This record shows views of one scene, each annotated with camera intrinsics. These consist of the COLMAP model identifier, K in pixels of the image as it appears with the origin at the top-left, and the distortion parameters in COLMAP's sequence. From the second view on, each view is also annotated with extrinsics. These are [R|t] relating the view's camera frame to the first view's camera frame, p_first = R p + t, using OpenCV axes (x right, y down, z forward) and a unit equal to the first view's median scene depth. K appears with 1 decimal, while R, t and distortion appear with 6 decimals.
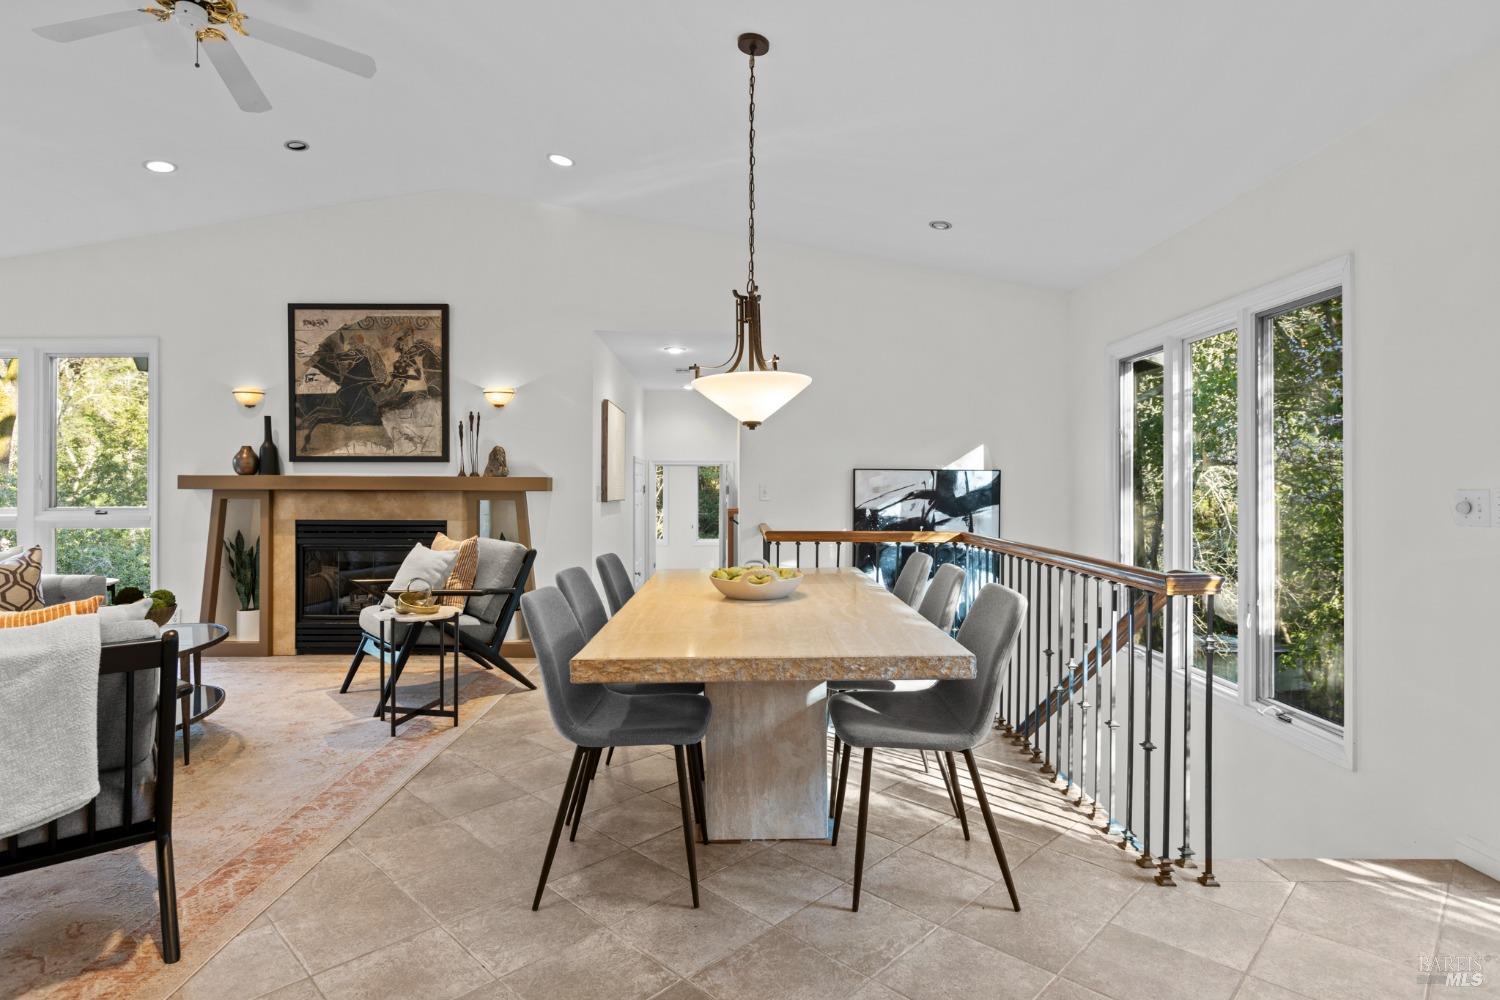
lens RADIAL K [[771.8, 0, 747.3], [0, 771.8, 485.9], [0, 0, 1]] dist [-0.002080, -0.000720]
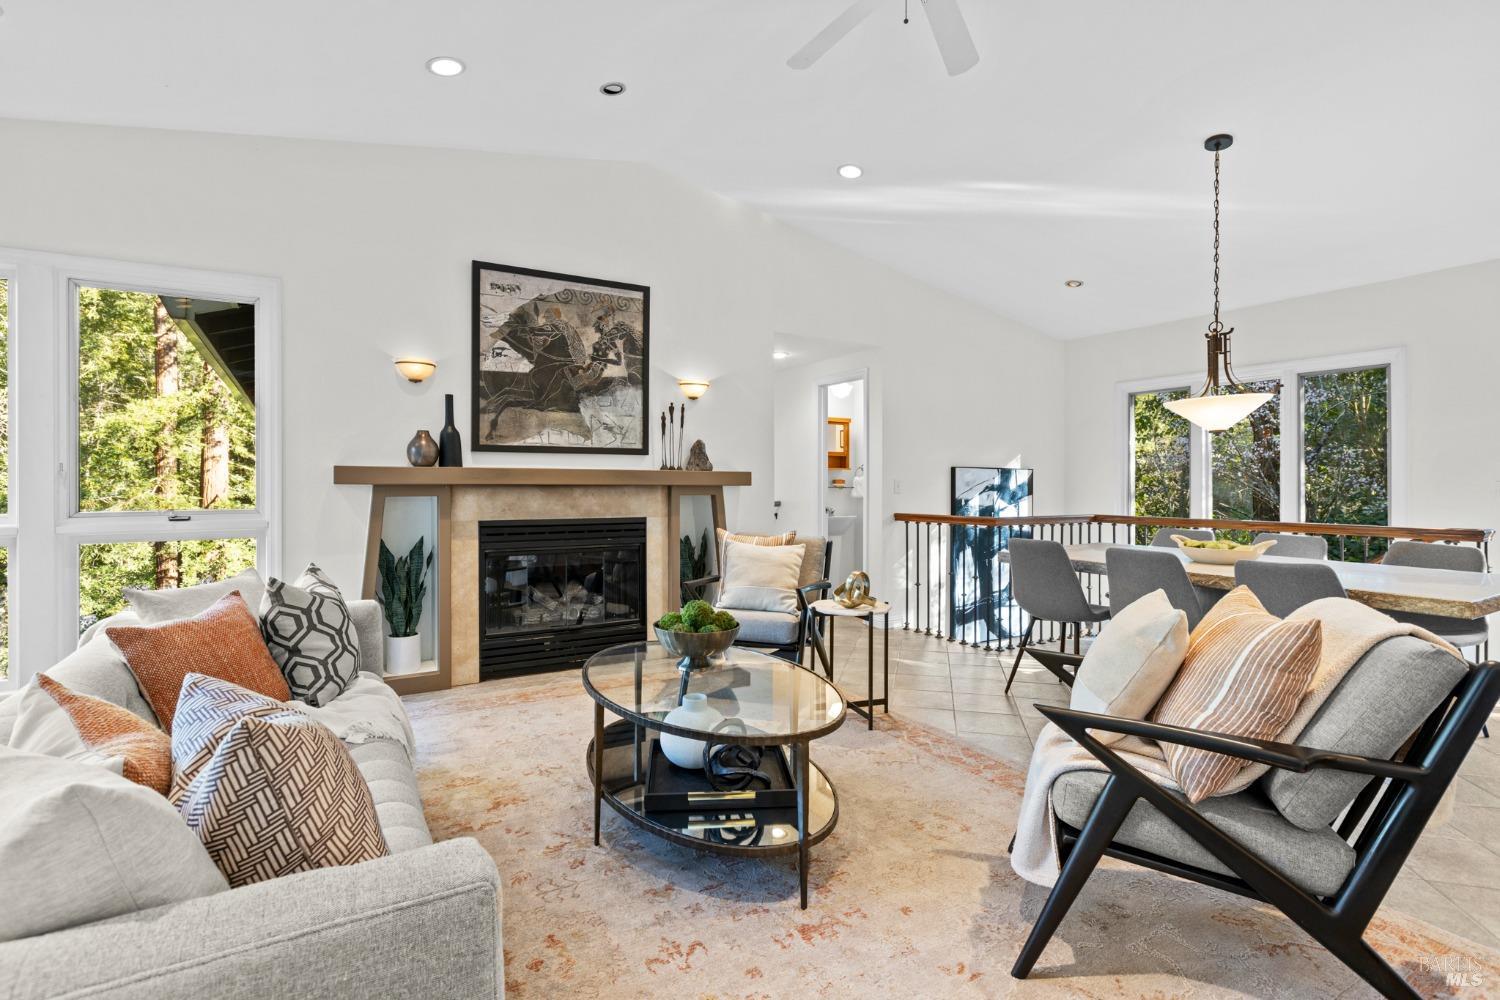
lens RADIAL K [[728.6, 0, 751.3], [0, 728.6, 490.0], [0, 0, 1]] dist [0.000922, 0.000435]
pose [[0.863250, -0.005675, 0.504744, -0.729536], [0.001543, 0.999962, 0.008604, 0.004195], [-0.504774, -0.006649, 0.863226, 0.169613]]
